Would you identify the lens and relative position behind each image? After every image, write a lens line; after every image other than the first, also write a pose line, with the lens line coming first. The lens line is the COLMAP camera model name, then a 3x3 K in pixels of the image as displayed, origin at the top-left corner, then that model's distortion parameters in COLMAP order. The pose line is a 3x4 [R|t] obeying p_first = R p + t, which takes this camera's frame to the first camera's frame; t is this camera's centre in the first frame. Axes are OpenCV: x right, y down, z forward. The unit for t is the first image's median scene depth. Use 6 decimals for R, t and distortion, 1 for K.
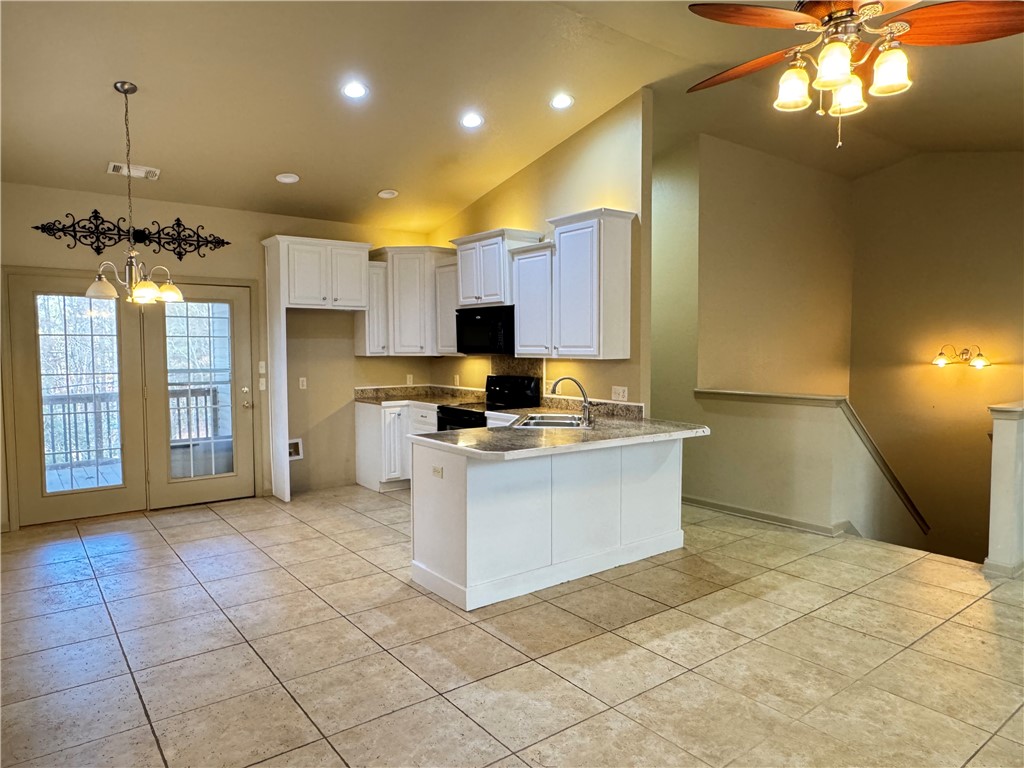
lens RADIAL K [[656.8, 0, 508.8], [0, 656.8, 384.8], [0, 0, 1]] dist [-0.004190, 0.001947]
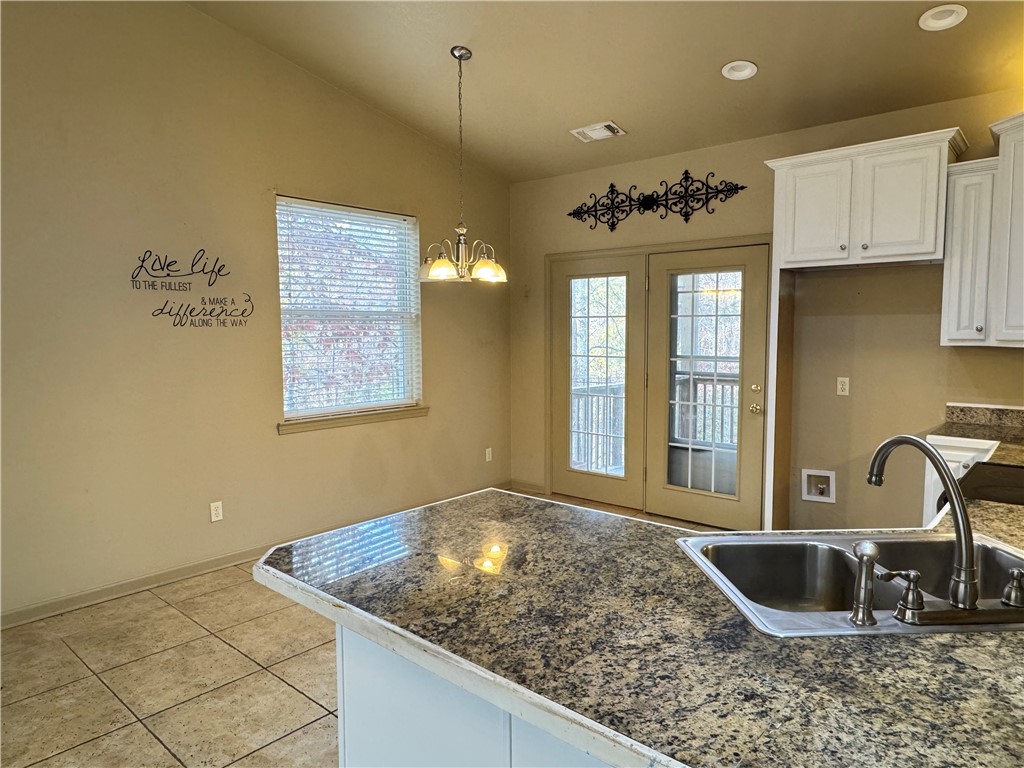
lens RADIAL K [[656.8, 0, 508.8], [0, 656.8, 384.8], [0, 0, 1]] dist [-0.004190, 0.001947]
pose [[0.194980, 0.084667, -0.977146, 0.290950], [-0.053384, 0.995706, 0.075623, -0.041445], [0.979353, 0.037419, 0.198662, 0.676543]]
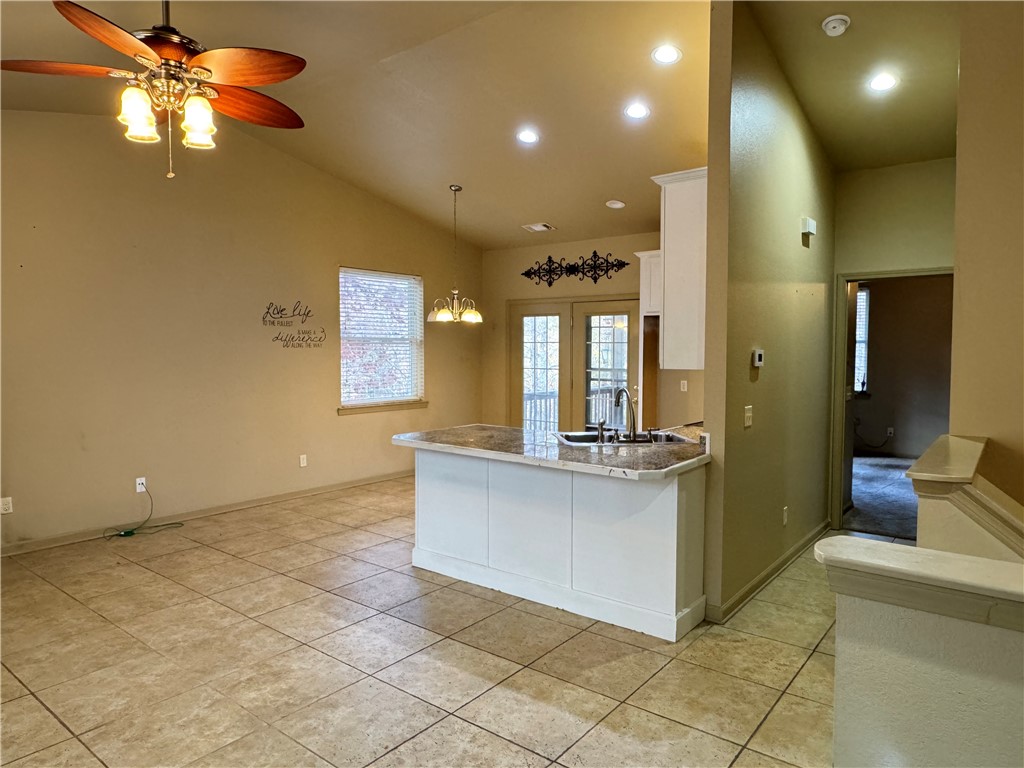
lens RADIAL K [[656.8, 0, 508.8], [0, 656.8, 384.8], [0, 0, 1]] dist [-0.004190, 0.001947]
pose [[0.244959, 0.054503, -0.968000, 0.768793], [-0.059344, 0.997389, 0.041141, -0.036959], [0.967715, 0.047367, 0.247554, 0.566284]]
